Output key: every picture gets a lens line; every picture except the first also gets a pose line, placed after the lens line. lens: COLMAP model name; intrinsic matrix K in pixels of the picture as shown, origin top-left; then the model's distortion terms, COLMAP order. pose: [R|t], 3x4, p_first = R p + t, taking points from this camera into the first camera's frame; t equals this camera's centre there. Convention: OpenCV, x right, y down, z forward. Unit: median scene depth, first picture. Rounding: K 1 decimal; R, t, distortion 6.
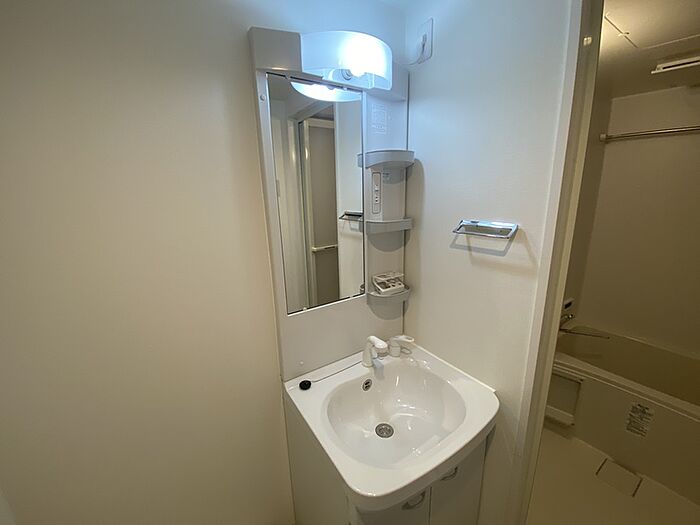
lens RADIAL K [[280.5, 0, 348.9], [0, 280.5, 258.3], [0, 0, 1]] dist [0.025116, -0.020933]
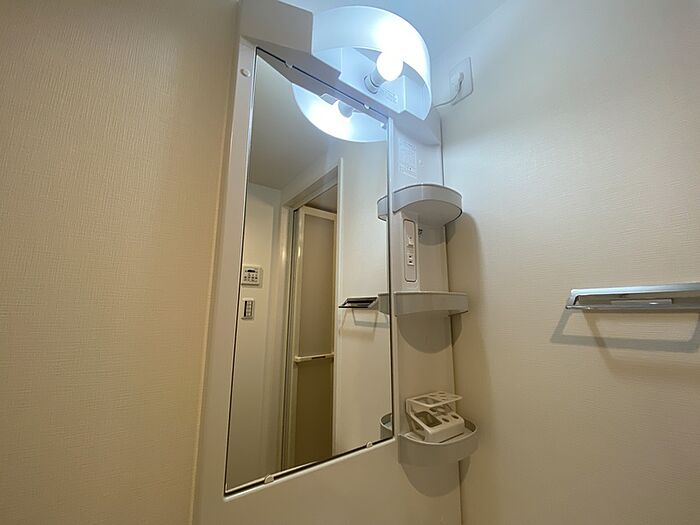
lens RADIAL K [[280.5, 0, 348.9], [0, 280.5, 258.3], [0, 0, 1]] dist [0.025116, -0.020933]
pose [[0.998250, 0.043709, 0.039842, -0.058749], [-0.023846, 0.913932, -0.405166, 0.040250], [-0.054122, 0.403506, 0.913375, 0.415882]]
